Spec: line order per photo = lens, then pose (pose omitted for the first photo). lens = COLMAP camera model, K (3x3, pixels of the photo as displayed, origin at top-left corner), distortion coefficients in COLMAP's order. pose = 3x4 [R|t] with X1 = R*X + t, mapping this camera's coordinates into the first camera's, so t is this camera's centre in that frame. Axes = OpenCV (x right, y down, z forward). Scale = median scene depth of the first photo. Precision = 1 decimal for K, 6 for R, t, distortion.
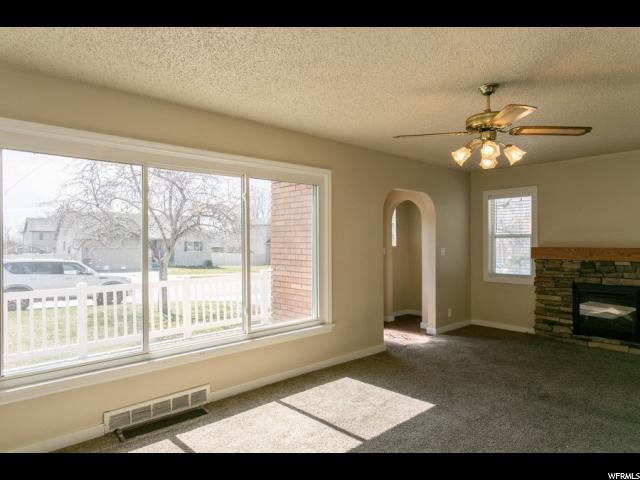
lens RADIAL K [[393.3, 0, 316.1], [0, 393.3, 239.1], [0, 0, 1]] dist [-0.000778, 0.000623]
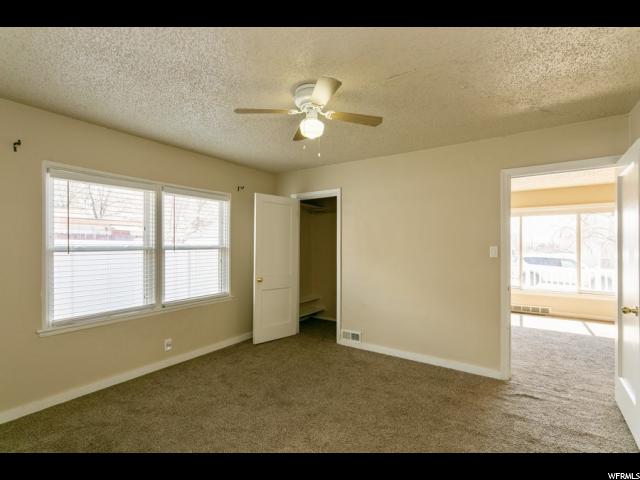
lens RADIAL K [[294.1, 0, 320.0], [0, 294.1, 240.0], [0, 0, 1]] dist [-0.001179, -0.000217]
pose [[0.237482, -0.011361, -0.971325, 0.740773], [0.003915, 0.999935, -0.010738, -0.008295], [0.971384, -0.001253, 0.237511, -0.493670]]
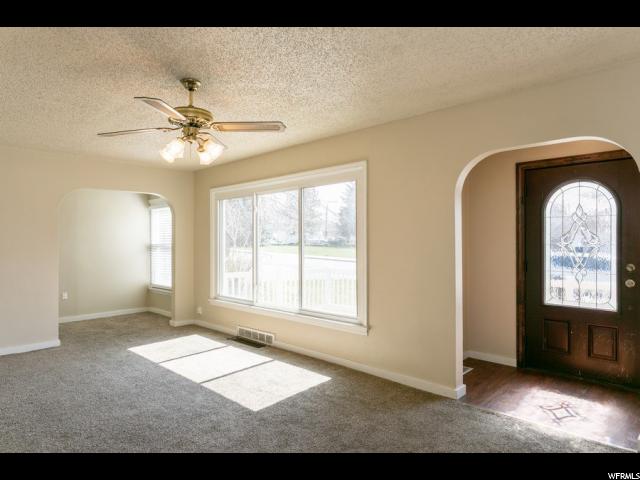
lens RADIAL K [[393.3, 0, 316.1], [0, 393.3, 239.1], [0, 0, 1]] dist [-0.000778, 0.000623]
pose [[0.071061, 0.002448, -0.997469, 0.834422], [0.008190, 0.999962, 0.003038, 0.003090], [0.997438, -0.008385, 0.071038, 0.716657]]
